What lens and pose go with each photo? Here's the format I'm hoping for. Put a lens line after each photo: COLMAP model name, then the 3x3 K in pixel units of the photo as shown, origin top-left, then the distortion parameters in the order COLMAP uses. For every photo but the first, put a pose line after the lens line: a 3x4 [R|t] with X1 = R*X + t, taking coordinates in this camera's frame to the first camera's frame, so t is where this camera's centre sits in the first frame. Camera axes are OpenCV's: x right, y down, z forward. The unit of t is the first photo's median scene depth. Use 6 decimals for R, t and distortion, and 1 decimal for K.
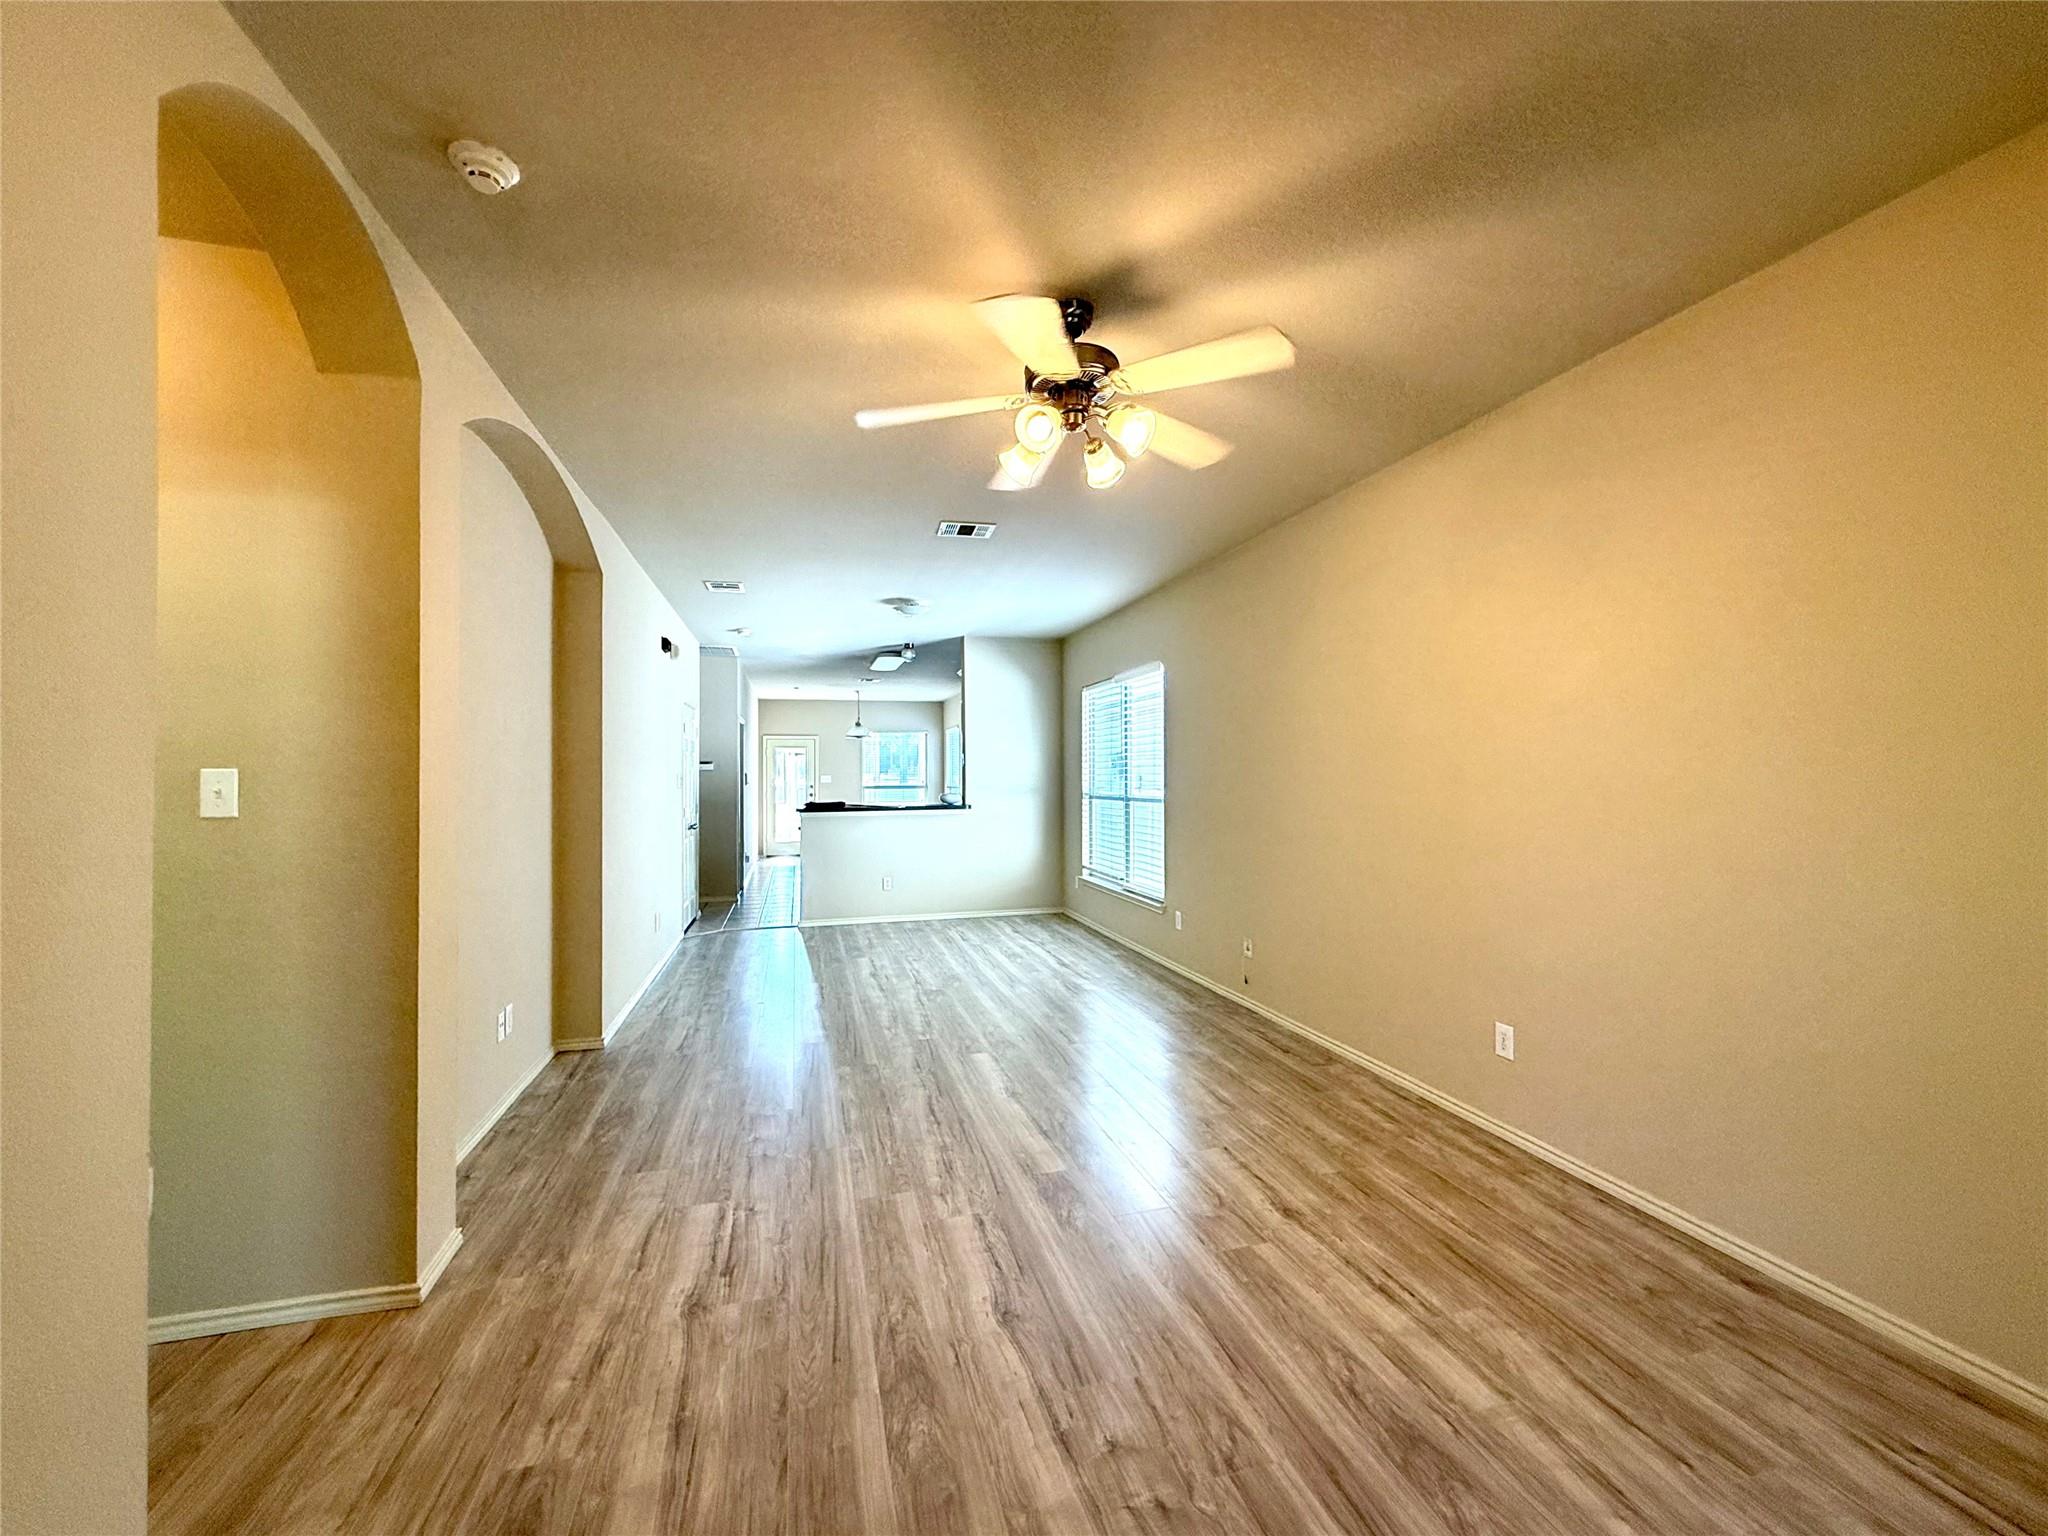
lens RADIAL K [[823.1, 0, 1024.0], [0, 823.1, 768.0], [0, 0, 1]] dist [-0.000609, -0.000352]
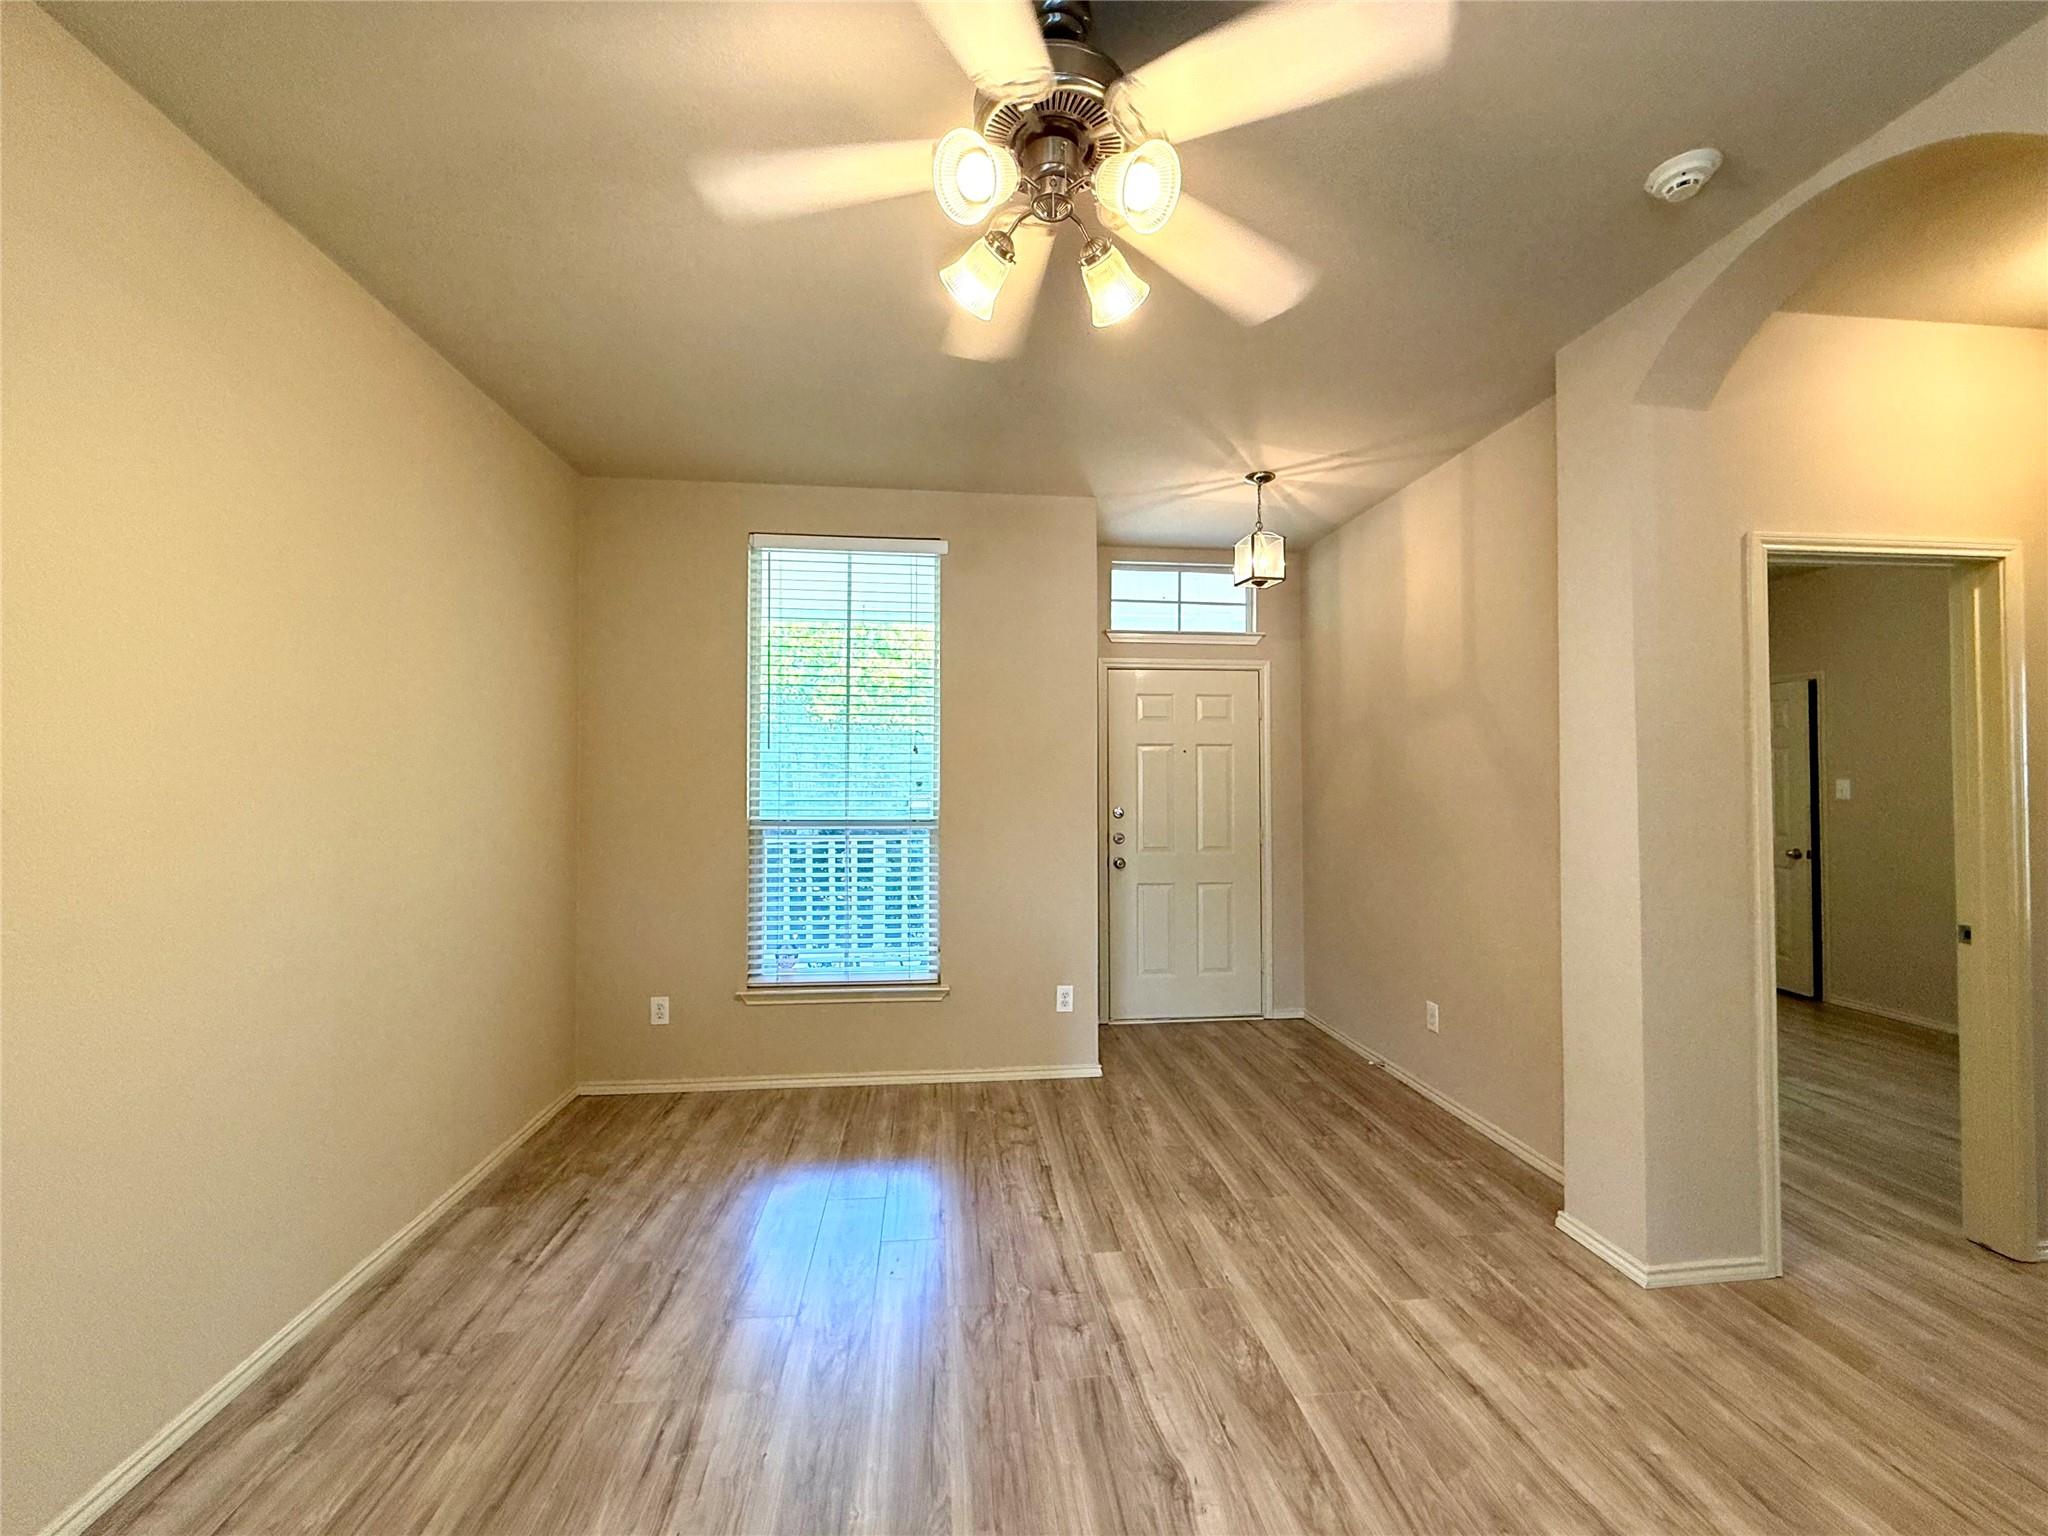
lens RADIAL K [[823.1, 0, 1024.0], [0, 823.1, 768.0], [0, 0, 1]] dist [-0.000609, -0.000352]
pose [[-0.987453, 0.008713, 0.157674, -0.014432], [0.004811, 0.999673, -0.025109, 0.011859], [-0.157841, -0.024036, -0.987172, 2.056059]]
